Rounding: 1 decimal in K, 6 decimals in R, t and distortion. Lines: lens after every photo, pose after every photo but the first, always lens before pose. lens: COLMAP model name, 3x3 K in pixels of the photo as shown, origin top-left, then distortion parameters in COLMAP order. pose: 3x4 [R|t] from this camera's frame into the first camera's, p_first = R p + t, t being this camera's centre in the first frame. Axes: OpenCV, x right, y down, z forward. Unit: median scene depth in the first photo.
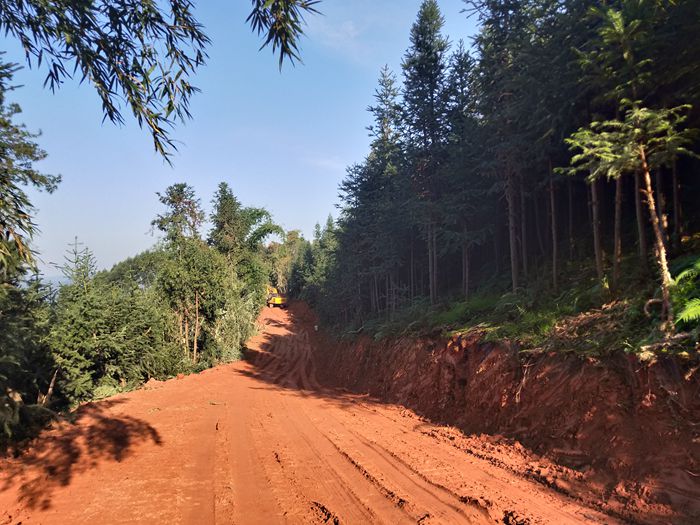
lens RADIAL K [[511.8, 0, 350.0], [0, 511.8, 262.5], [0, 0, 1]] dist [-0.000381, -0.000285]
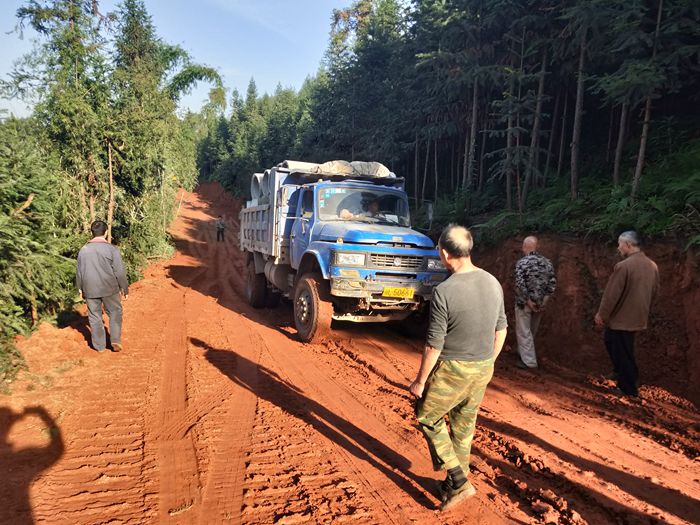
lens RADIAL K [[501.8, 0, 350.0], [0, 501.8, 262.5], [0, 0, 1]] dist [0.103519, -0.131319]
pose [[0.981281, 0.014676, 0.192022, -0.133927], [-0.056247, 0.975457, 0.212884, 0.047025], [-0.184185, -0.219699, 0.958023, 0.340204]]
